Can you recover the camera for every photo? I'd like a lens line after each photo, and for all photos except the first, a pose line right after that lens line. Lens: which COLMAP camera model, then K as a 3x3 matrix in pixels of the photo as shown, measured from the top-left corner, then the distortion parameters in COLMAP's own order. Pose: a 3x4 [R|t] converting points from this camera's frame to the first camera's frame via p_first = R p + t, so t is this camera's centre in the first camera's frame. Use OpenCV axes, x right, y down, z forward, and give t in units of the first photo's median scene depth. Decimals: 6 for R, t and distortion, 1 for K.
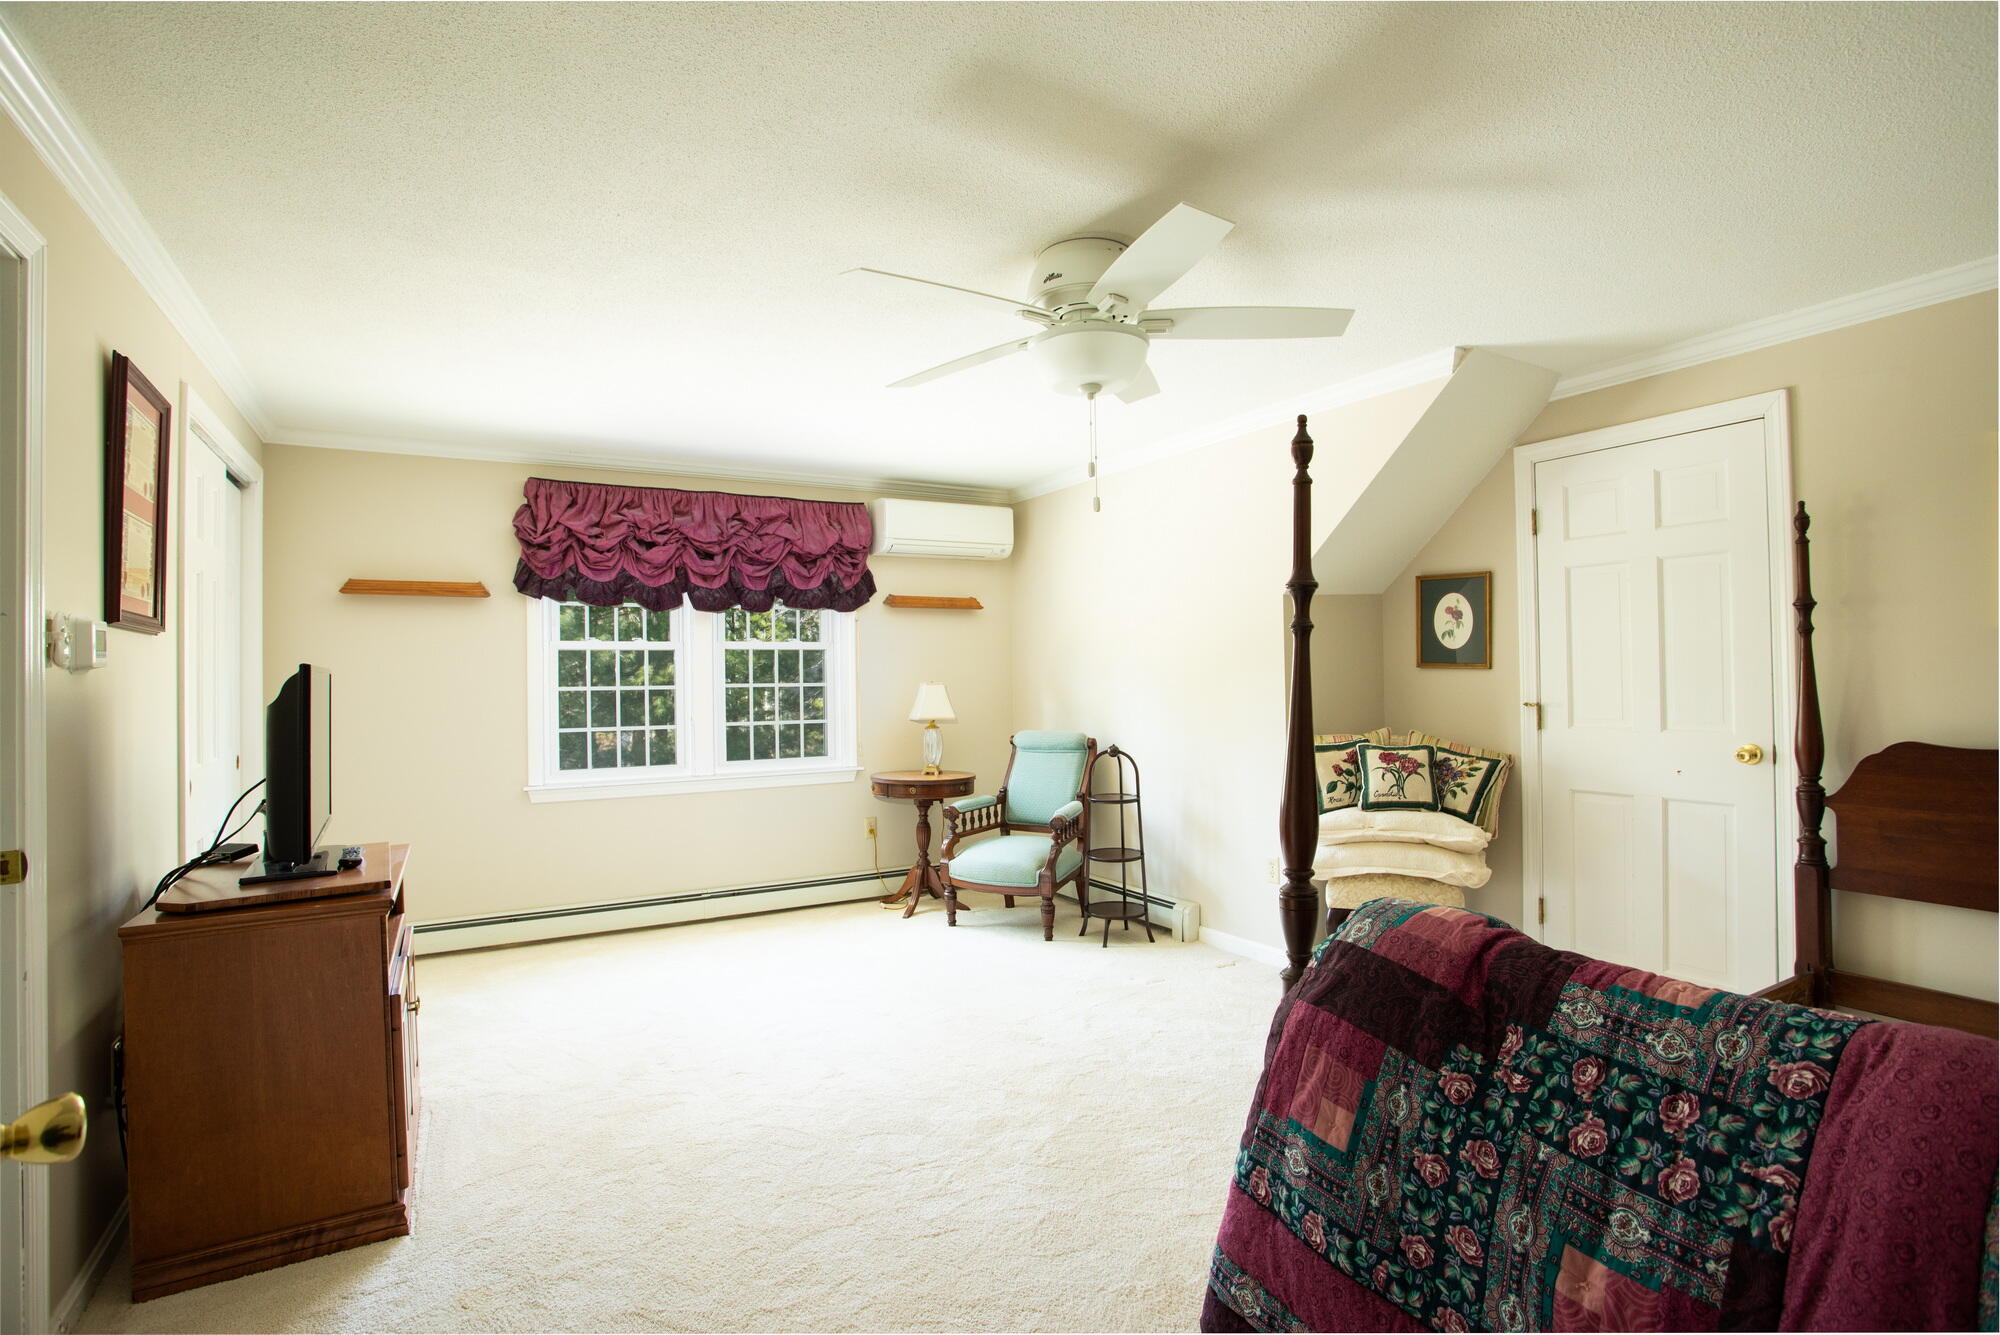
lens RADIAL K [[995.4, 0, 1006.6], [0, 995.4, 666.5], [0, 0, 1]] dist [-0.021523, 0.005002]
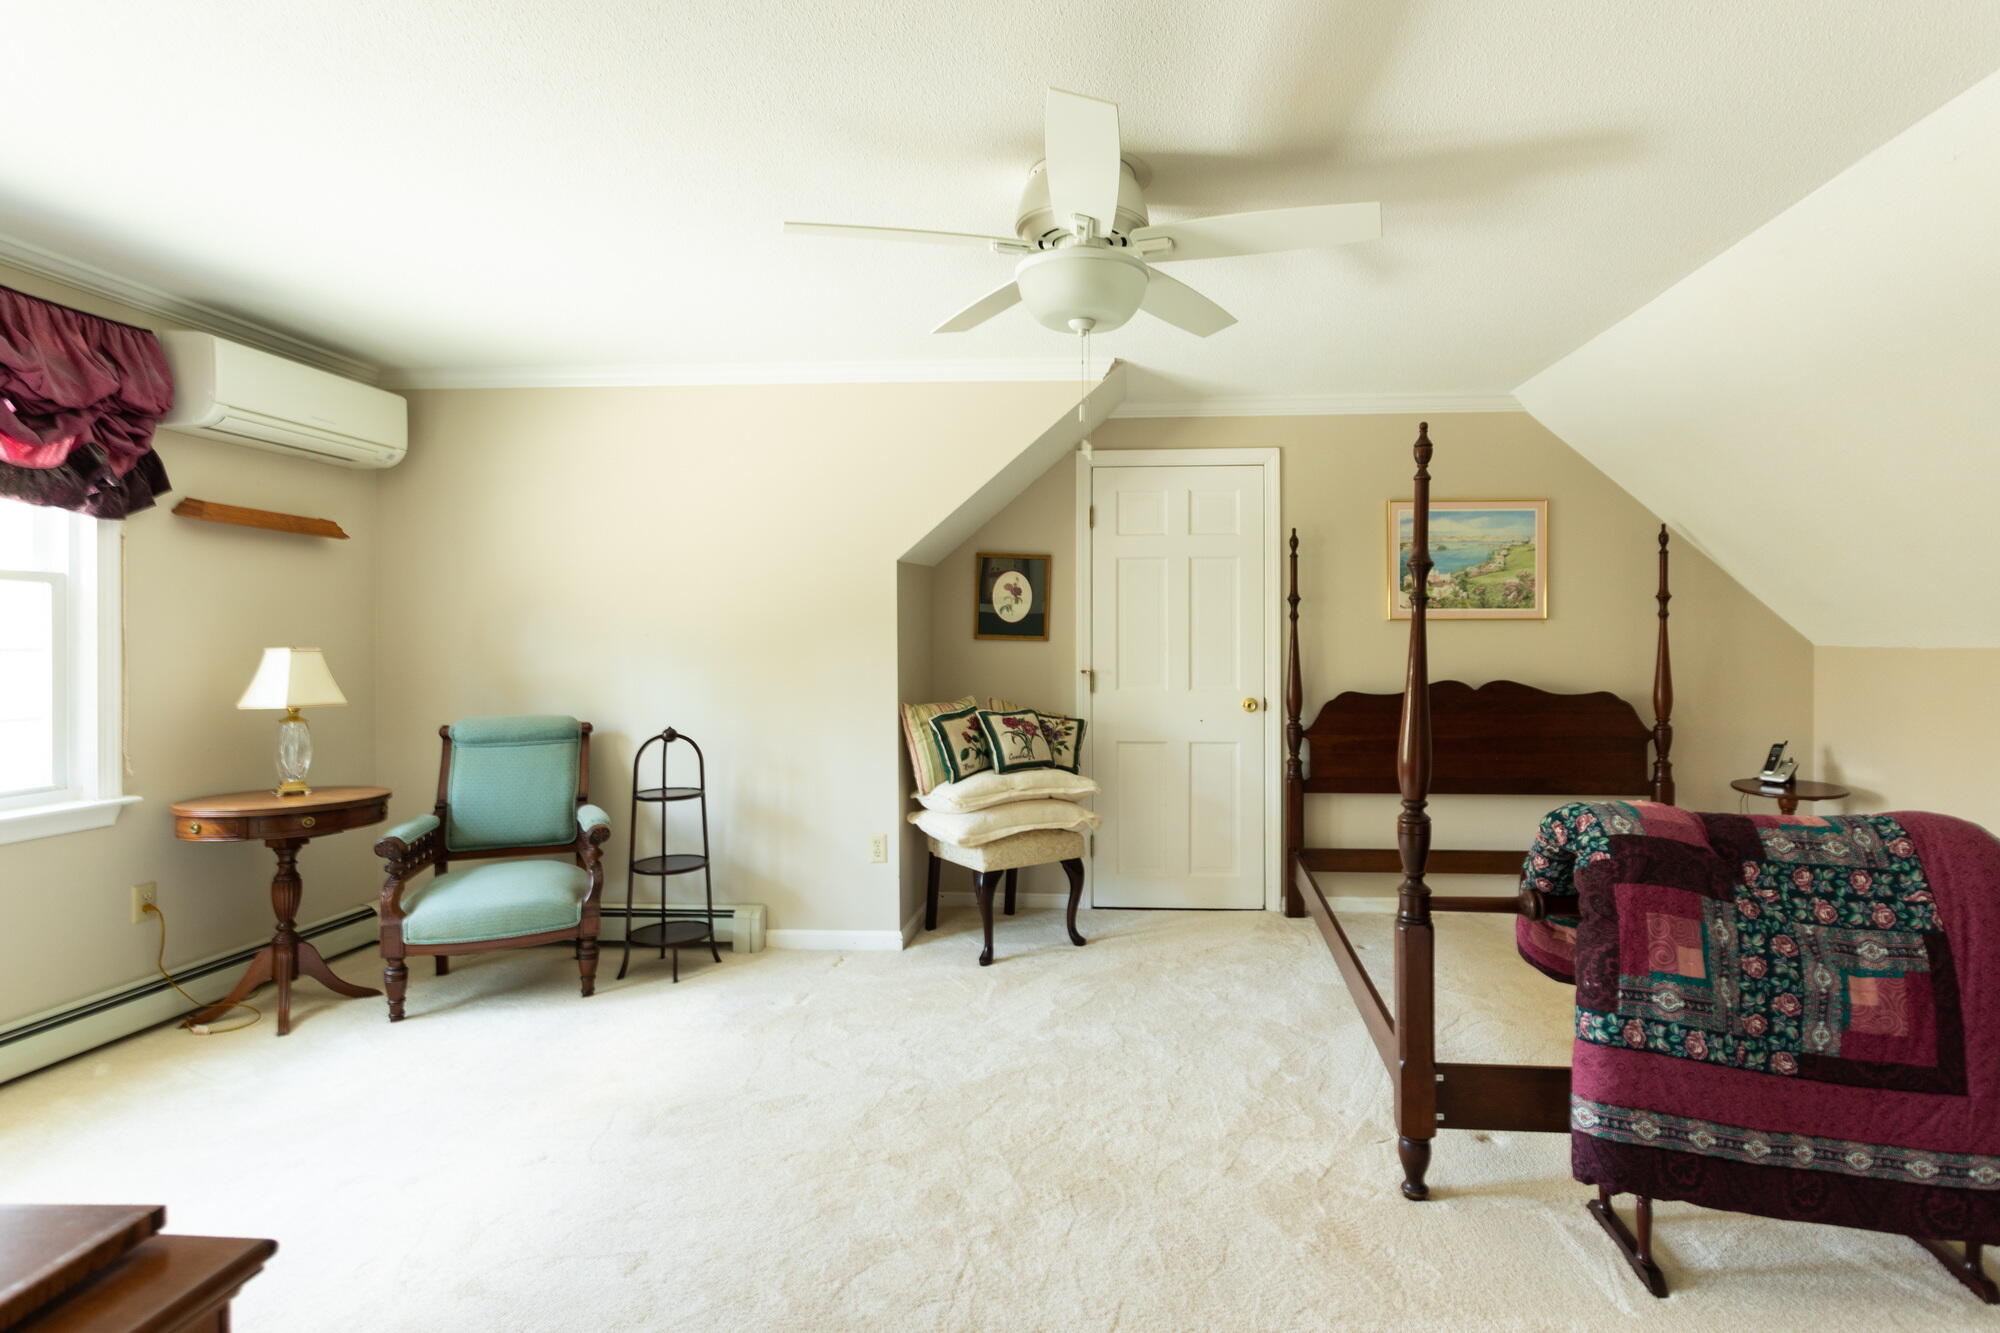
lens RADIAL K [[1051.8, 0, 993.2], [0, 1051.8, 630.7], [0, 0, 1]] dist [0.002770, -0.003345]
pose [[0.556351, 0.028169, 0.830470, -0.566677], [-0.015460, 0.999603, -0.023550, 0.021090], [-0.830804, 0.000263, 0.556566, 0.393383]]
